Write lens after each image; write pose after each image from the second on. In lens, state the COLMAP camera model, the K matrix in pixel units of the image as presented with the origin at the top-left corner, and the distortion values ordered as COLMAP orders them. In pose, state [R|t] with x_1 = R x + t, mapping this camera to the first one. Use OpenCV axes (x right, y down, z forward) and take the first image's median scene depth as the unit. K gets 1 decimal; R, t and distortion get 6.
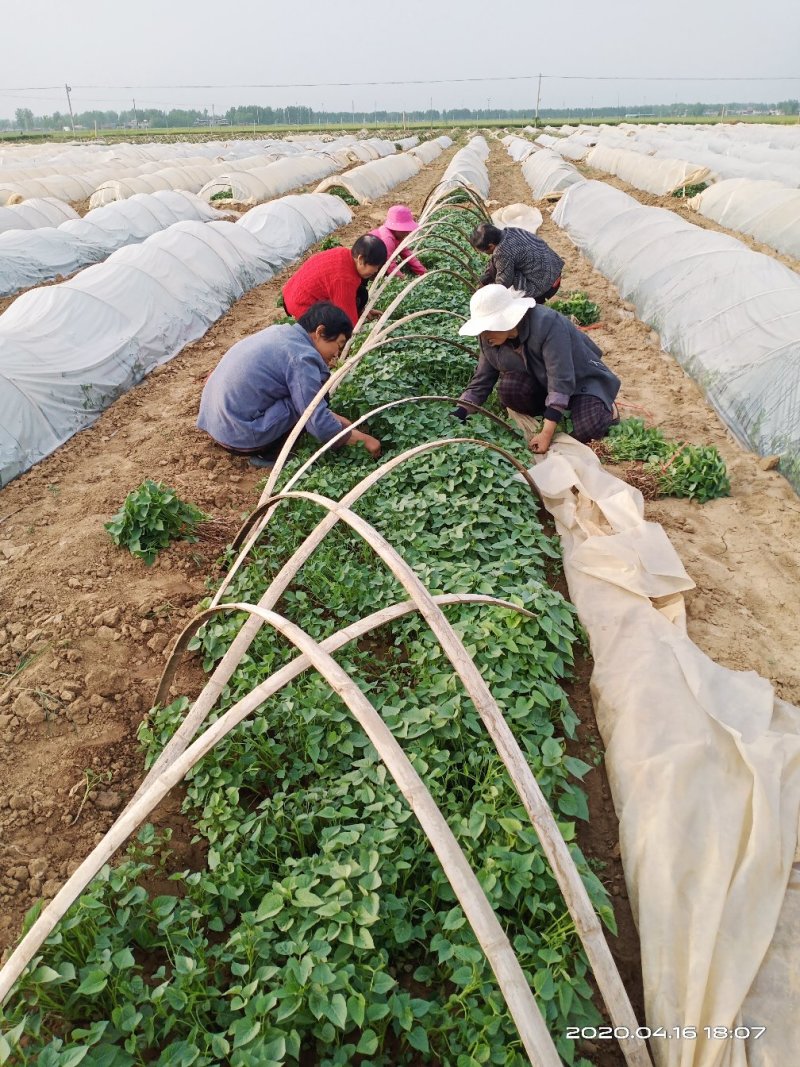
lens RADIAL K [[857.7, 0, 401.0], [0, 857.7, 538.4], [0, 0, 1]] dist [0.074637, -0.157619]
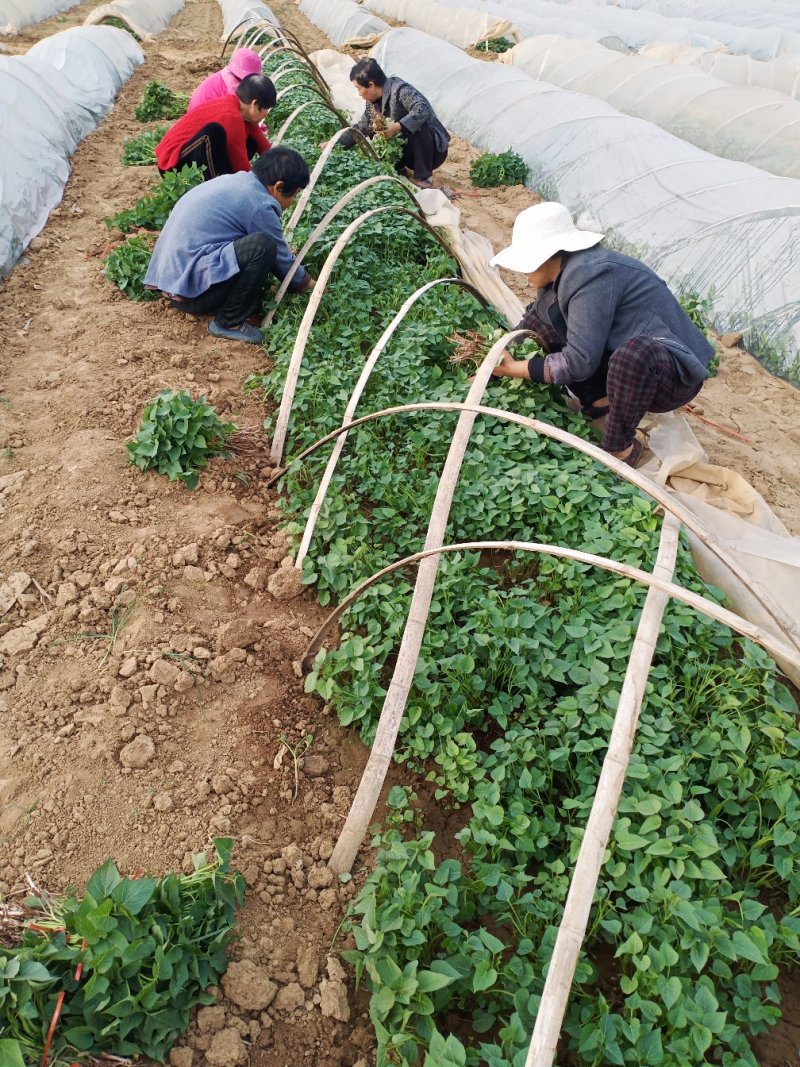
lens RADIAL K [[857.7, 0, 401.0], [0, 857.7, 538.4], [0, 0, 1]] dist [0.074637, -0.157619]
pose [[0.962154, -0.090294, 0.257111, -0.317186], [0.051057, 0.986533, 0.155392, -0.043532], [-0.267679, -0.136384, 0.953807, 0.107873]]
